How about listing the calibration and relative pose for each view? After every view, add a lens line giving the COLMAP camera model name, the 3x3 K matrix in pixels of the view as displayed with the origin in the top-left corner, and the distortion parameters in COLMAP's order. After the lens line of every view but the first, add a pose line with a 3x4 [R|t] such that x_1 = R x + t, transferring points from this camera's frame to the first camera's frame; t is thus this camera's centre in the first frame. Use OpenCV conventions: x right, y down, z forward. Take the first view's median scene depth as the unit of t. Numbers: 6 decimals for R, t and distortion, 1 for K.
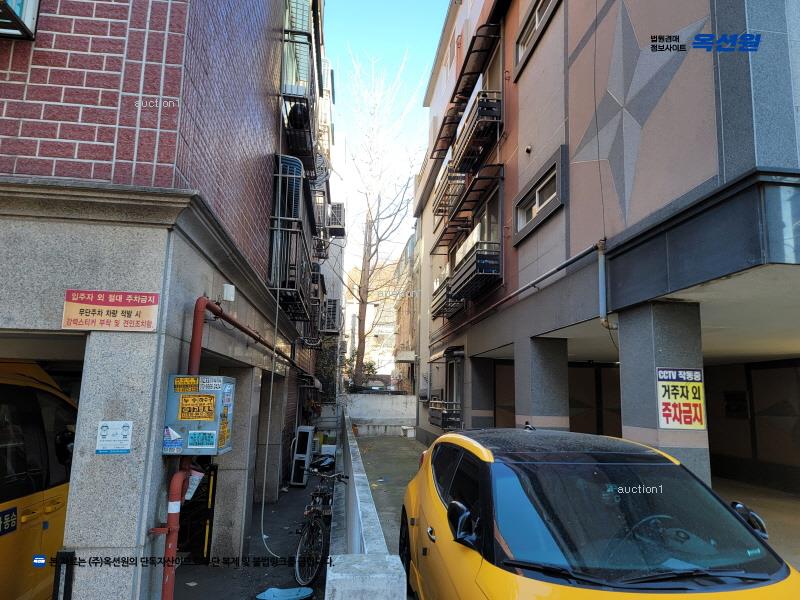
lens RADIAL K [[579.3, 0, 400.0], [0, 579.3, 300.0], [0, 0, 1]] dist [0.090784, -0.073147]
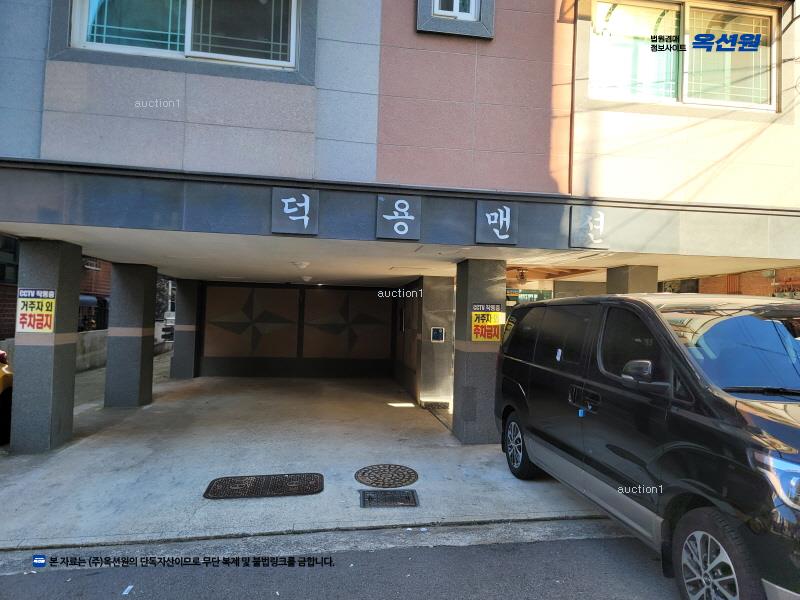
lens RADIAL K [[579.3, 0, 400.0], [0, 579.3, 300.0], [0, 0, 1]] dist [0.090784, -0.073147]
pose [[0.998720, 0.005499, 0.050284, 0.976448], [-0.012240, 0.990803, 0.134757, -0.042812], [-0.049080, -0.135200, 0.989602, -0.320037]]
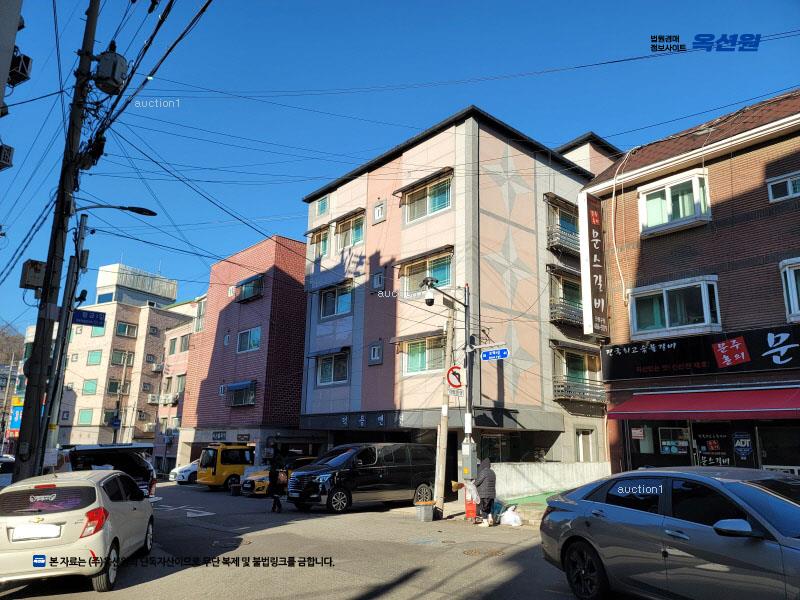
lens RADIAL K [[579.3, 0, 400.0], [0, 579.3, 300.0], [0, 0, 1]] dist [0.090784, -0.073147]
pose [[0.582909, -0.212067, -0.784375, 3.918244], [0.136623, 0.977177, -0.162662, -0.152474], [0.800969, -0.012346, 0.598579, -1.169595]]
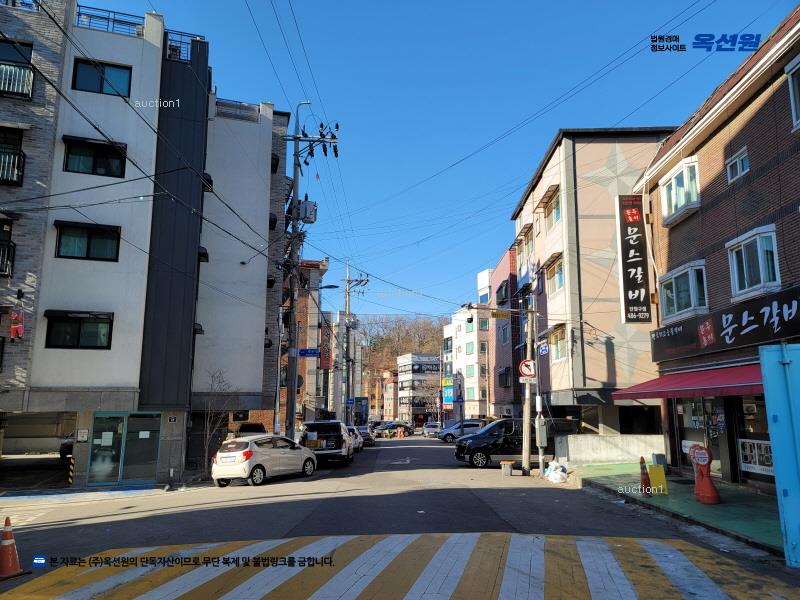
lens RADIAL K [[579.3, 0, 400.0], [0, 579.3, 300.0], [0, 0, 1]] dist [0.090784, -0.073147]
pose [[-0.122526, -0.209397, -0.970124, 5.310295], [0.165755, 0.959442, -0.228027, 0.050949], [0.978526, -0.188742, -0.082848, 0.145748]]
